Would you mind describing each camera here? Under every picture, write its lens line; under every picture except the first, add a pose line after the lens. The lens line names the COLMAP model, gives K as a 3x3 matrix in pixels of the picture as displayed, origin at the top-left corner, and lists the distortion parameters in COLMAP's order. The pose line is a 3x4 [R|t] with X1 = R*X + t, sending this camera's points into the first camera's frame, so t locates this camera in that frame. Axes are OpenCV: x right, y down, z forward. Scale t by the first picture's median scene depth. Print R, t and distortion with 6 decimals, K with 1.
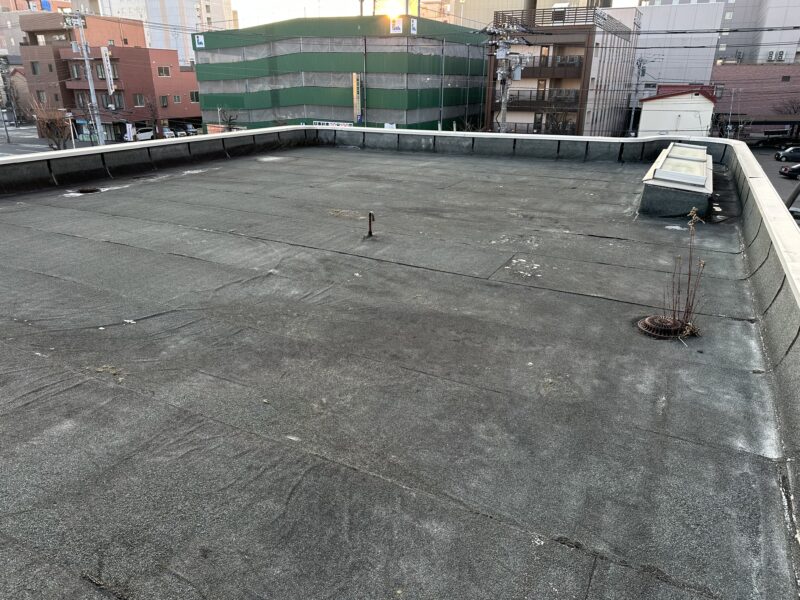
lens RADIAL K [[561.1, 0, 391.6], [0, 561.1, 298.6], [0, 0, 1]] dist [0.023213, -0.026322]
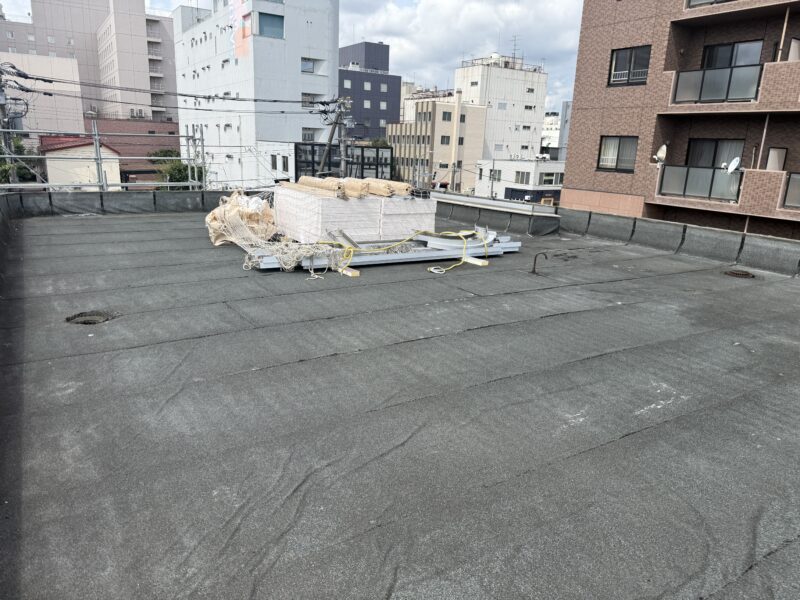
lens RADIAL K [[574.4, 0, 400.0], [0, 574.4, 300.0], [0, 0, 1]] dist [-0.008595, -0.006290]
pose [[0.507377, -0.204824, 0.837028, -0.537783], [0.273917, 0.959296, 0.068705, -0.097850], [-0.817030, 0.194417, 0.542830, 0.260103]]
